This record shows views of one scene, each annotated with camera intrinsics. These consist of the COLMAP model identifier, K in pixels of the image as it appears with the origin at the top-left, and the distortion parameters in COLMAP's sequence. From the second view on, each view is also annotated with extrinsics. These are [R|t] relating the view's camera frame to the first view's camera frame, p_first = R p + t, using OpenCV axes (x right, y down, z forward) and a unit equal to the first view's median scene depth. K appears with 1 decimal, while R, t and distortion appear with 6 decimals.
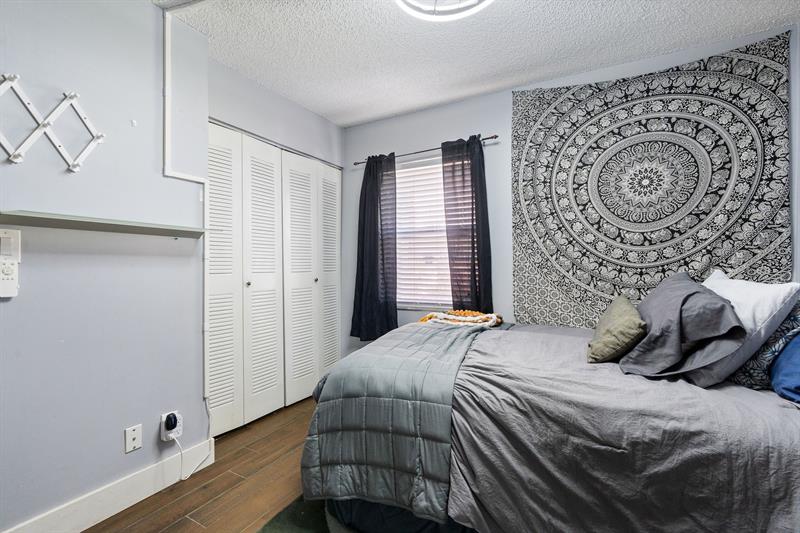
lens RADIAL K [[363.6, 0, 397.5], [0, 363.6, 269.0], [0, 0, 1]] dist [-0.010319, 0.002409]
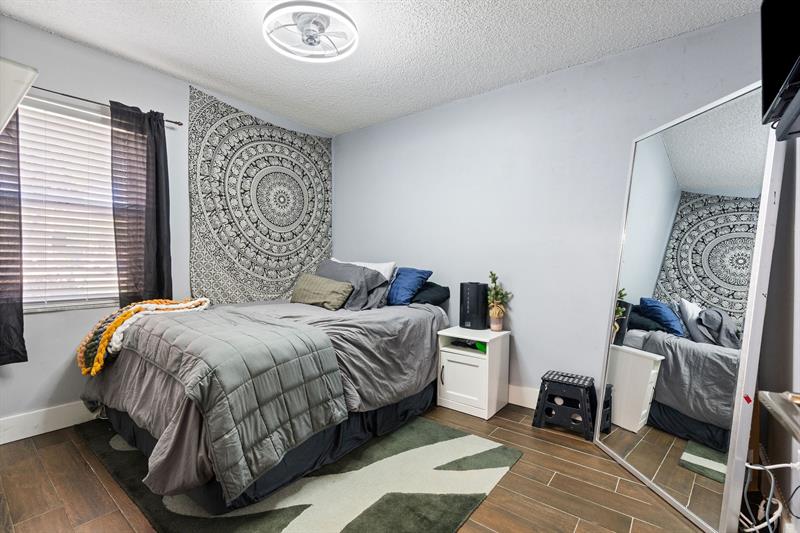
lens RADIAL K [[363.6, 0, 395.5], [0, 363.6, 262.2], [0, 0, 1]] dist [-0.010319, 0.002409]
pose [[0.150369, 0.000400, 0.988630, -0.713948], [-0.002115, 0.999998, -0.000083, 0.019118], [-0.988628, -0.002078, 0.150369, 0.296051]]
